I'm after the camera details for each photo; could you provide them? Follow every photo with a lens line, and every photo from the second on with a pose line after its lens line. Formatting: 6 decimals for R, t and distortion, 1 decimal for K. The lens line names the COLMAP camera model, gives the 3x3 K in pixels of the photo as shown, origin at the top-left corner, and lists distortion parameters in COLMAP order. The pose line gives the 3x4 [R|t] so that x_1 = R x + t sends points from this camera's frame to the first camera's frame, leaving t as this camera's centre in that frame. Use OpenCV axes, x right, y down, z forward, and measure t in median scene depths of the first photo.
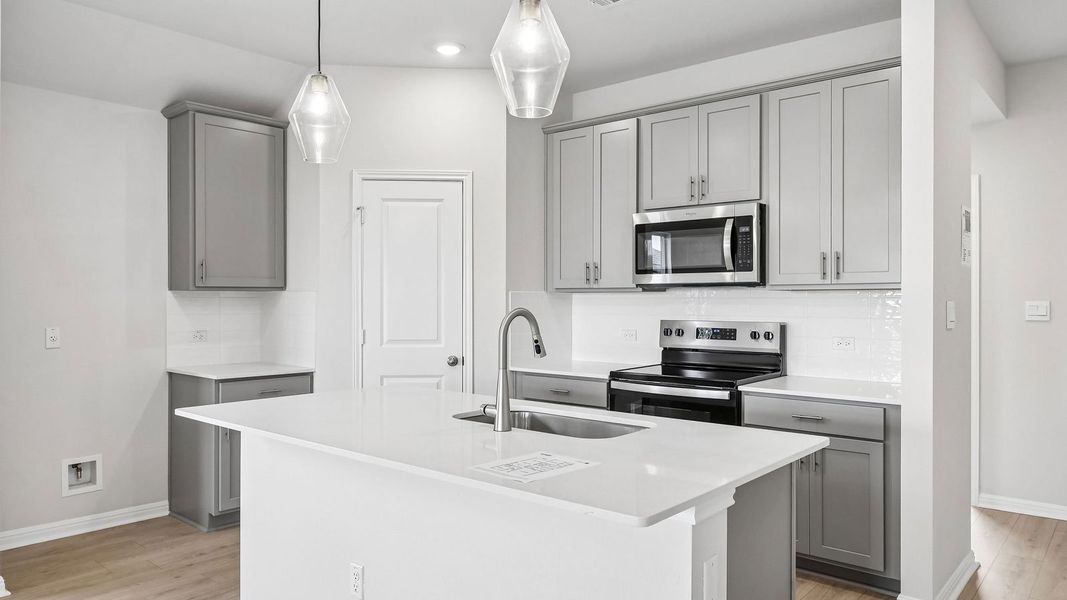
lens RADIAL K [[718.0, 0, 536.3], [0, 718.0, 300.3], [0, 0, 1]] dist [-0.001345, -0.003530]
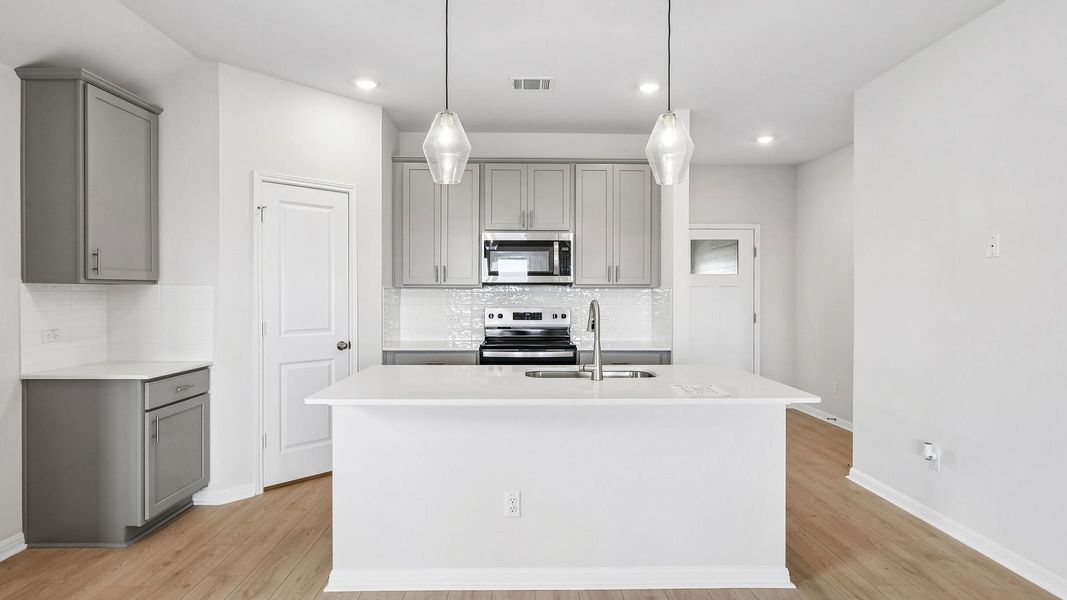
lens RADIAL K [[566.1, 0, 538.3], [0, 566.1, 293.6], [0, 0, 1]] dist [-0.003662, -0.000885]
pose [[0.740121, -0.000525, 0.672474, -0.560967], [-0.000746, 0.999998, 0.001602, -0.002630], [-0.672474, -0.001687, 0.740119, 0.113312]]
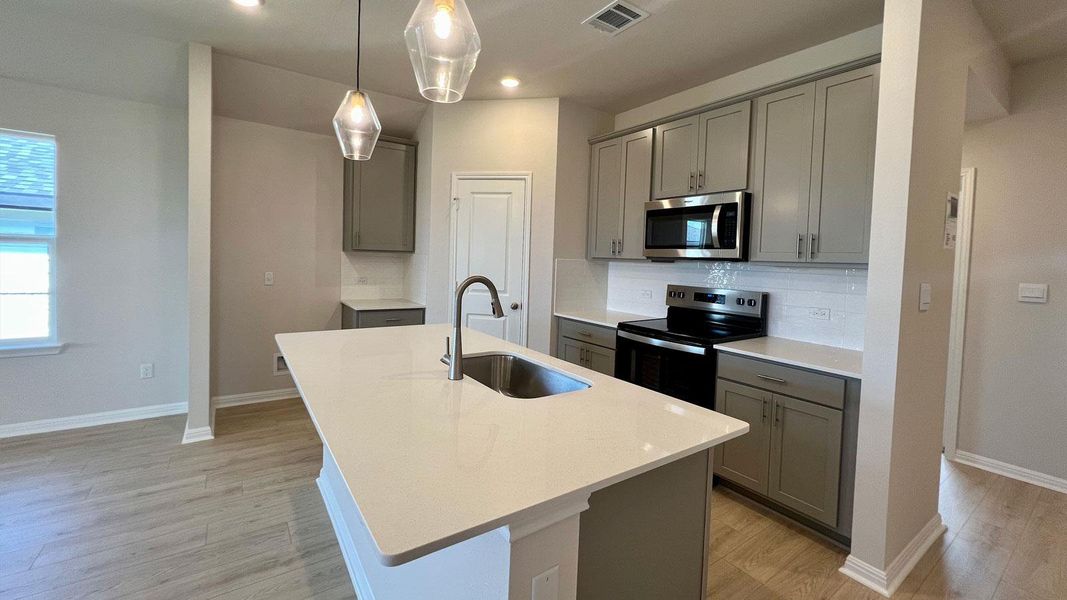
lens RADIAL K [[431.3, 0, 531.3], [0, 431.3, 273.4], [0, 0, 1]] dist [-0.003605, 0.001219]
pose [[0.967105, 0.040836, -0.251079, 0.144438], [-0.033189, 0.998849, 0.034619, -0.012866], [0.252204, -0.025147, 0.967347, 0.203160]]
